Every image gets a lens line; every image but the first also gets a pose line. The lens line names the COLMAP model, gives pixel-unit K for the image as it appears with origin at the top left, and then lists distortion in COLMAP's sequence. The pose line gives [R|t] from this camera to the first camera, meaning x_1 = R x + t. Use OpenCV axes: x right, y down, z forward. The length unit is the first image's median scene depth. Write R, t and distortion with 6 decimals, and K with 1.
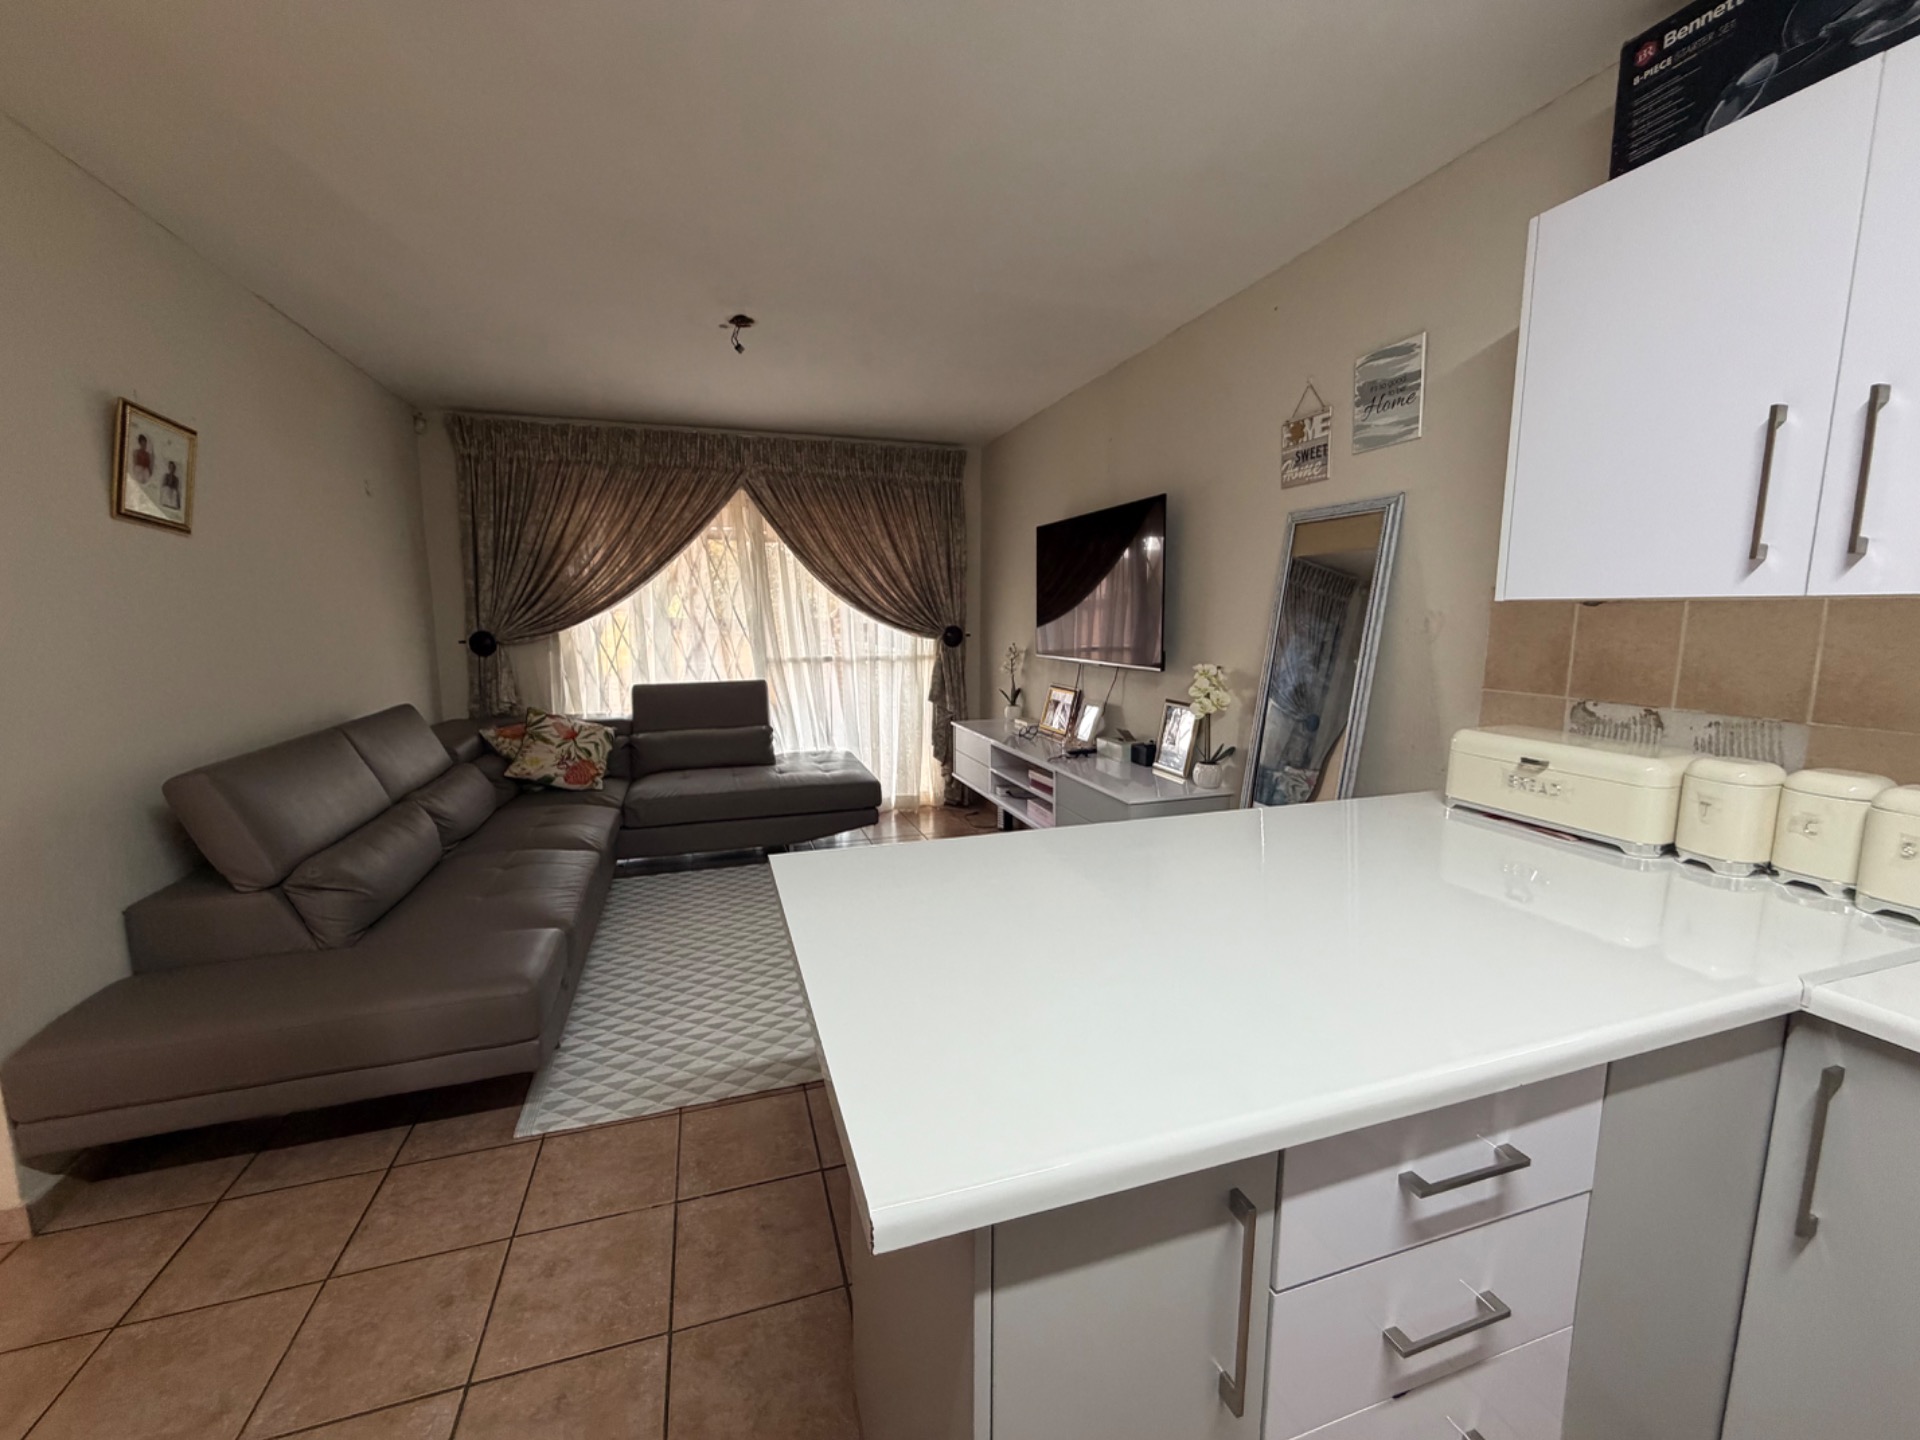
lens RADIAL K [[764.6, 0, 953.6], [0, 764.6, 717.8], [0, 0, 1]] dist [0.000560, -0.000302]
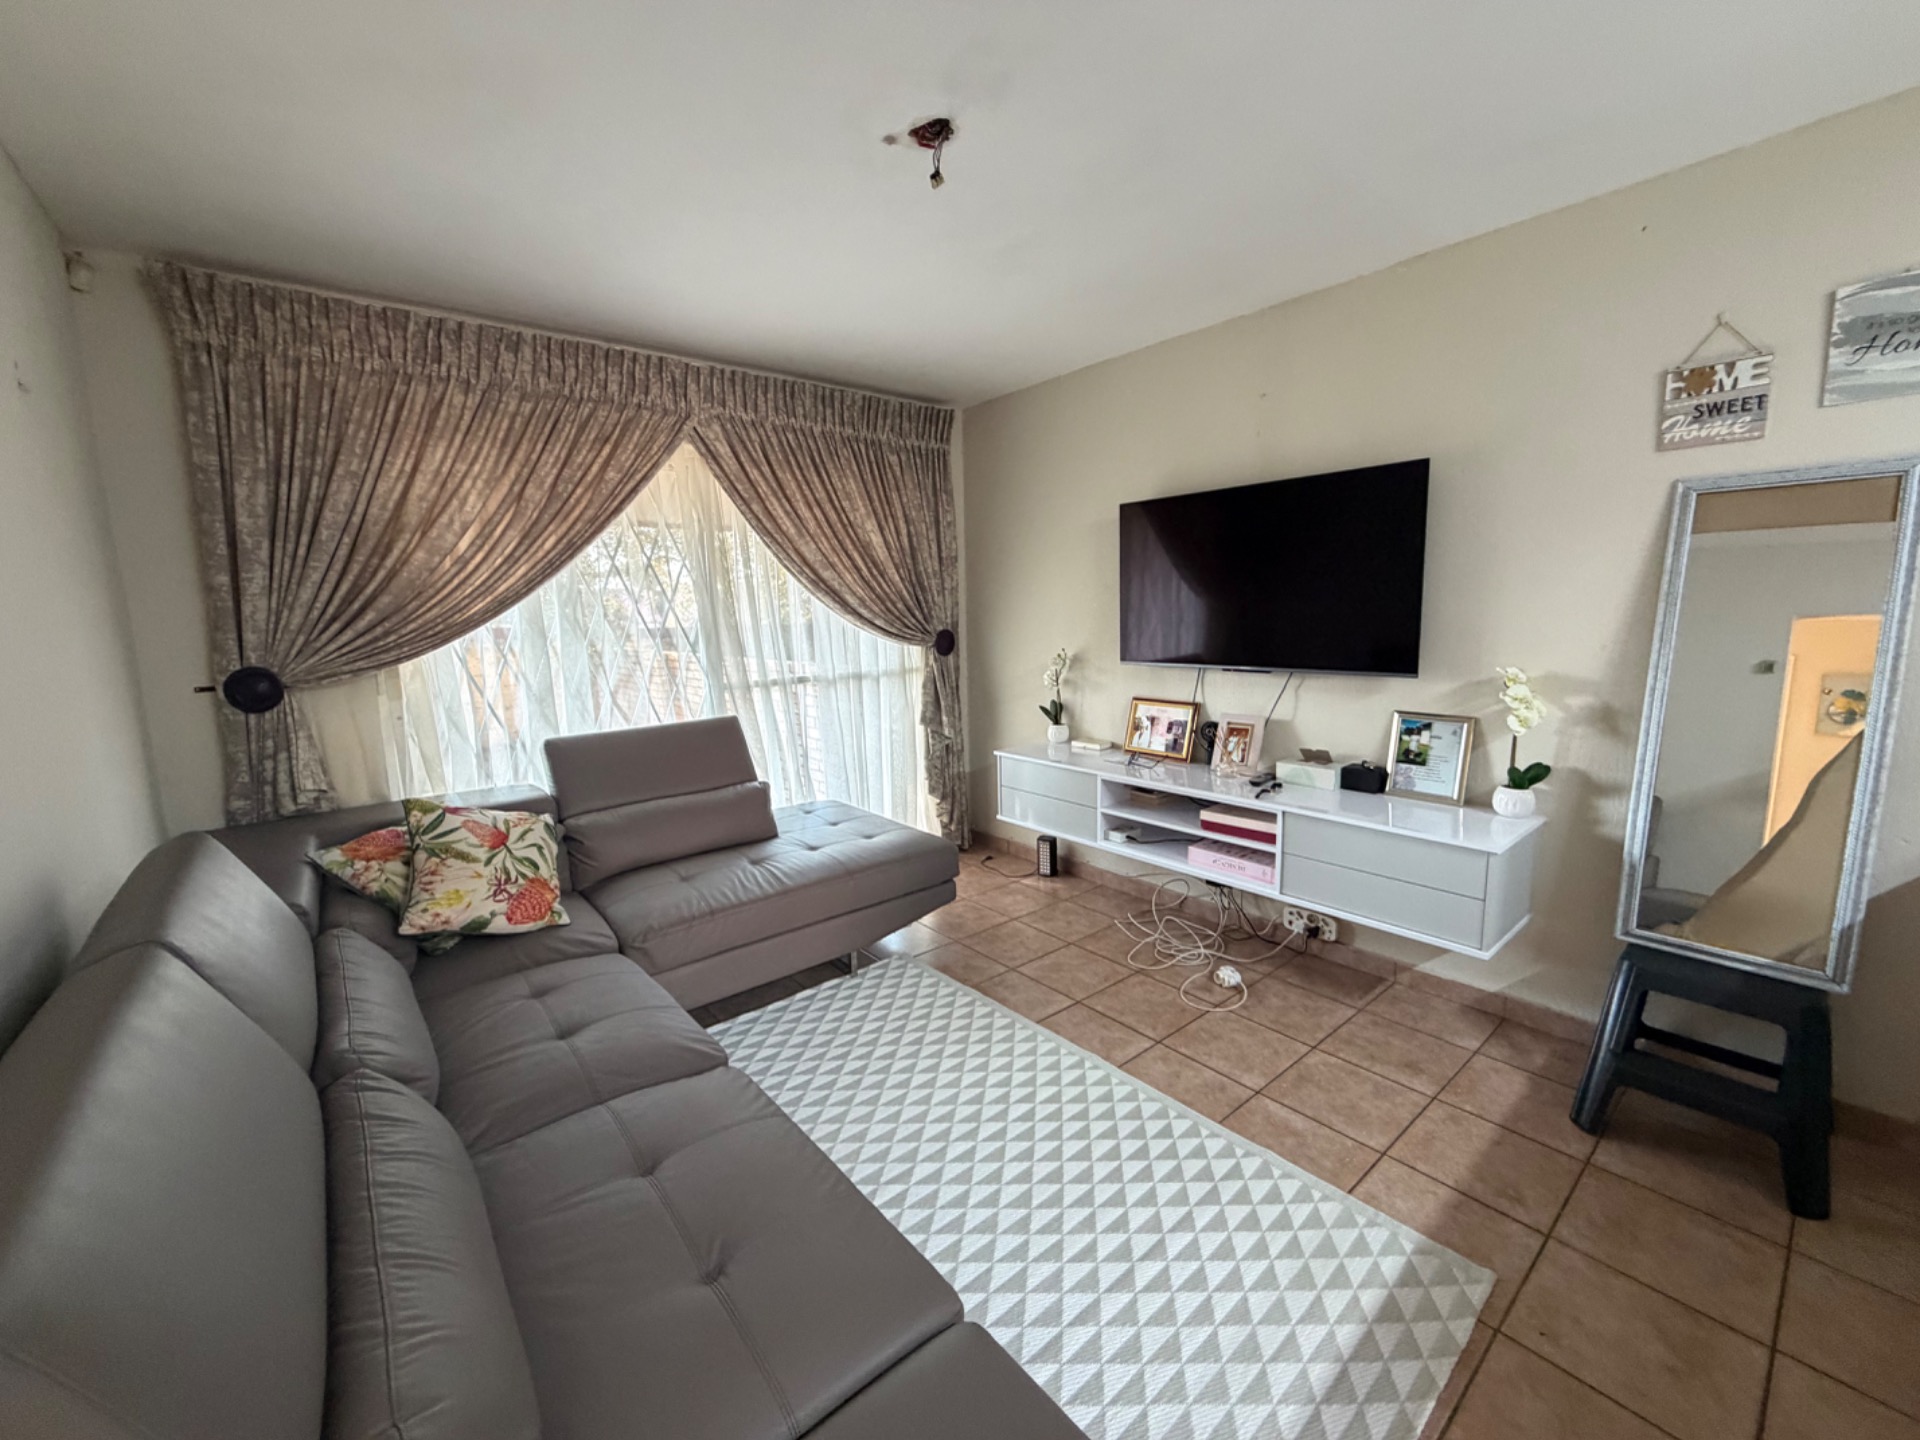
lens RADIAL K [[764.6, 0, 953.8], [0, 764.6, 718.1], [0, 0, 1]] dist [0.000560, -0.000302]
pose [[0.929390, -0.075579, 0.361277, -0.347105], [0.074059, 0.997090, 0.018073, -0.049527], [-0.361592, 0.009959, 0.932283, 0.299166]]
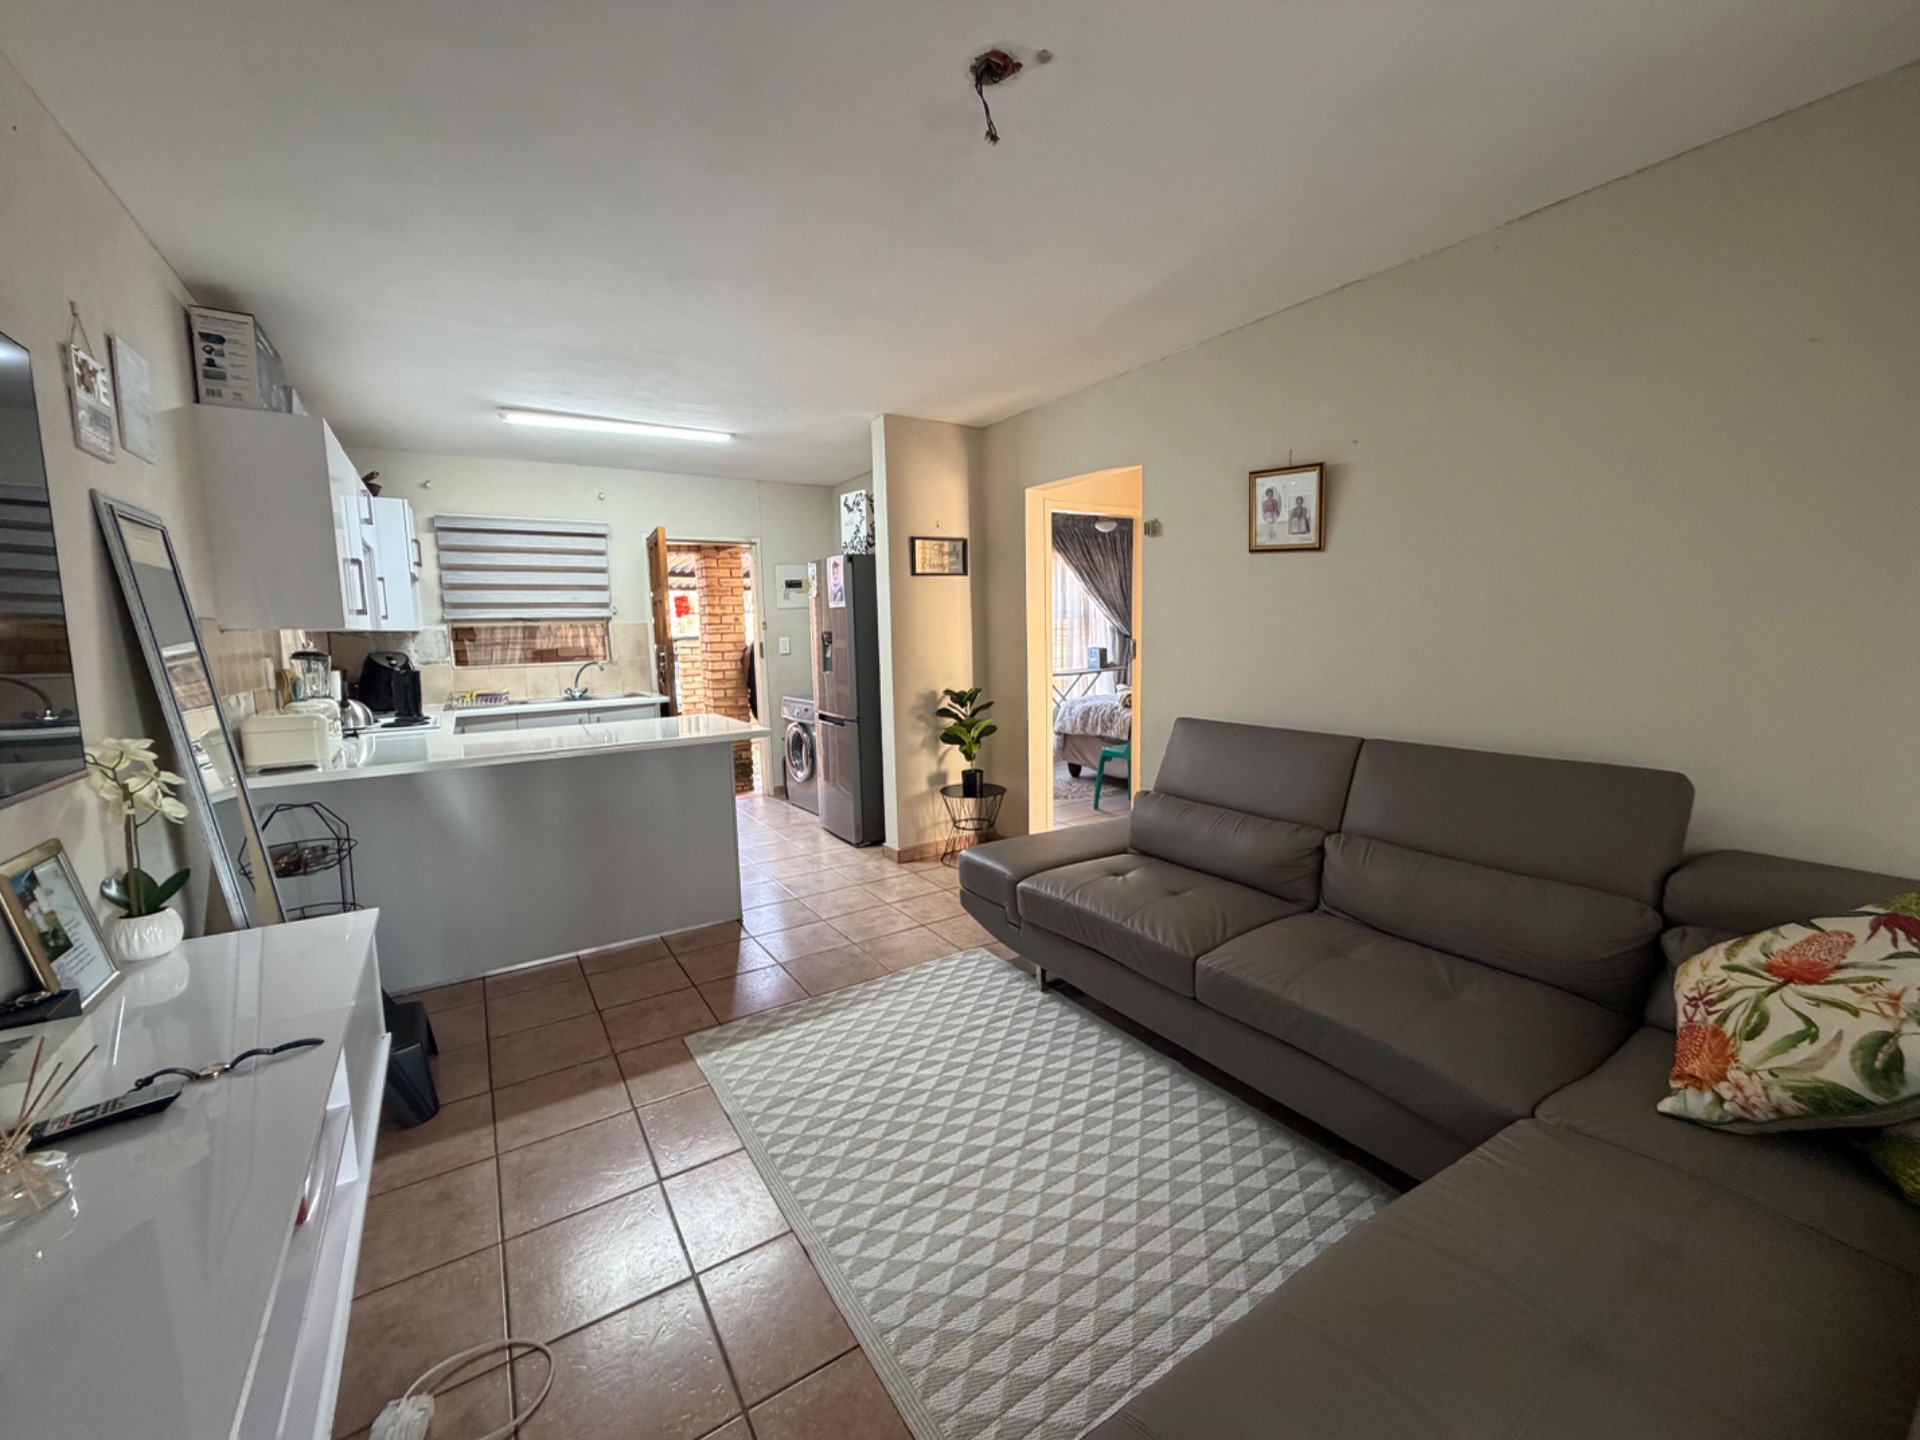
lens RADIAL K [[764.6, 0, 957.9], [0, 764.6, 720.2], [0, 0, 1]] dist [0.000560, -0.000302]
pose [[-0.965651, 0.052277, -0.254529, -0.064693], [-0.014239, 0.967435, 0.252719, -0.146495], [0.259451, 0.247663, -0.933460, 1.081272]]
